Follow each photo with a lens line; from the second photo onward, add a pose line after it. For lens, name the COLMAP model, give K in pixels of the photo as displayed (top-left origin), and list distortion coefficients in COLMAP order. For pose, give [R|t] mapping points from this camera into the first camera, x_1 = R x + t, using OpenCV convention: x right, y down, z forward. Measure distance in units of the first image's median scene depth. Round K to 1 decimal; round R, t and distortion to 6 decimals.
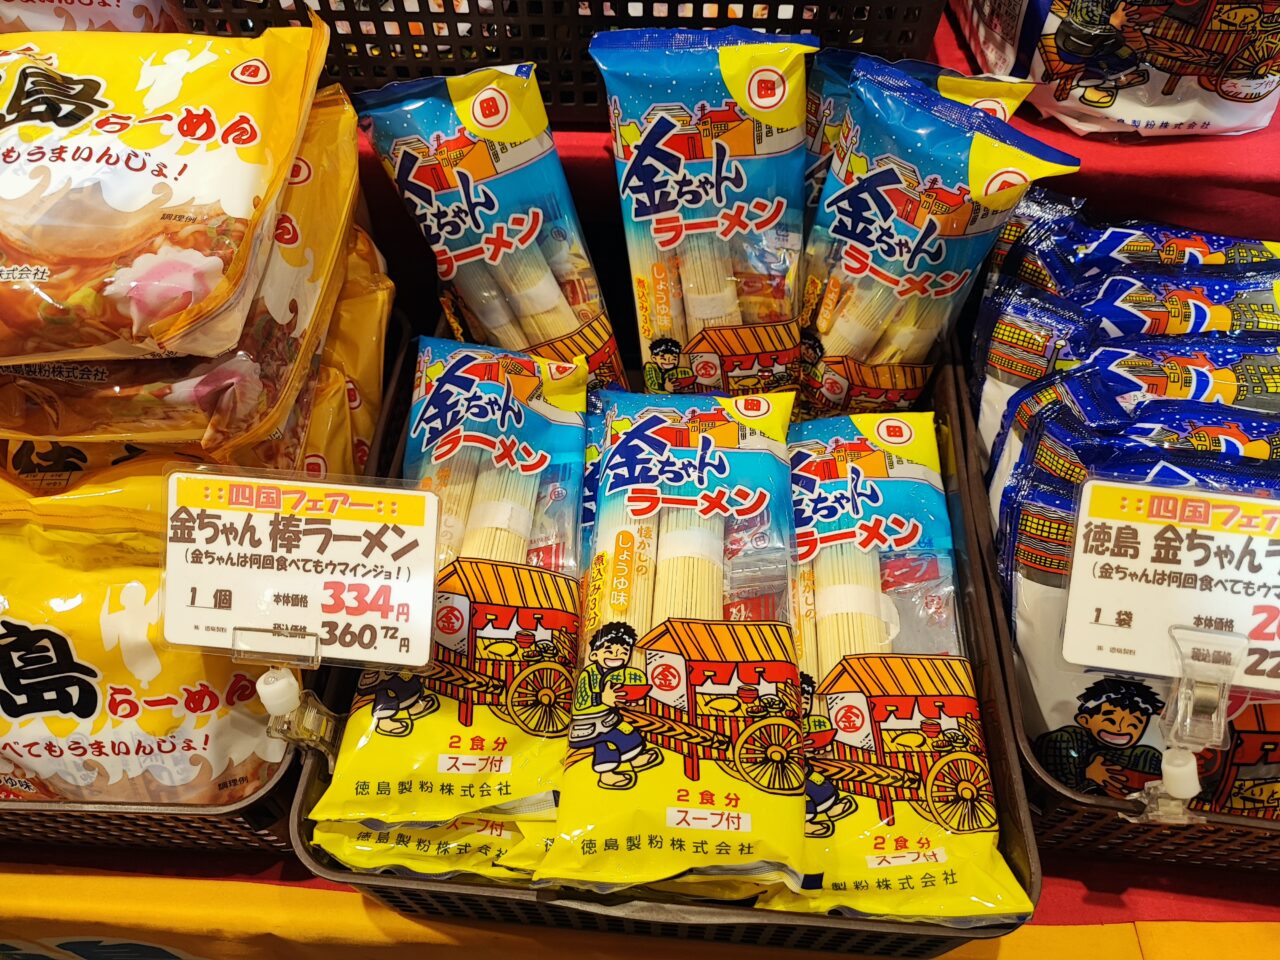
lens RADIAL K [[938.8, 0, 645.7], [0, 938.8, 476.8], [0, 0, 1]] dist [0.009145, -0.018486]
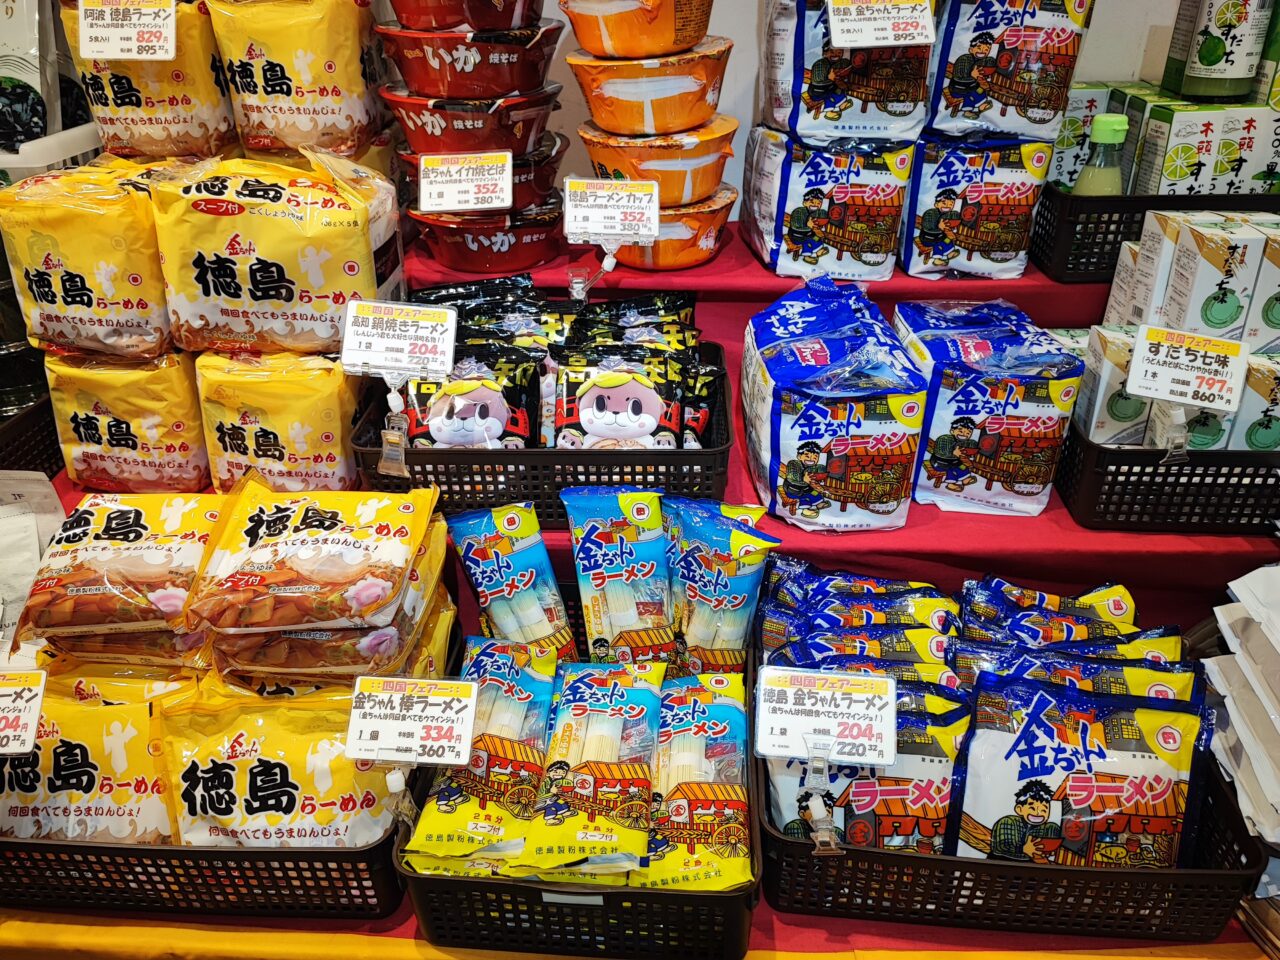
lens RADIAL K [[938.8, 0, 639.5], [0, 938.8, 476.6], [0, 0, 1]] dist [0.009145, -0.018486]
pose [[0.999737, -0.012322, -0.019363, 0.175594], [0.003195, 0.910163, -0.414237, 0.416557], [0.022728, 0.414066, 0.909963, -1.019798]]
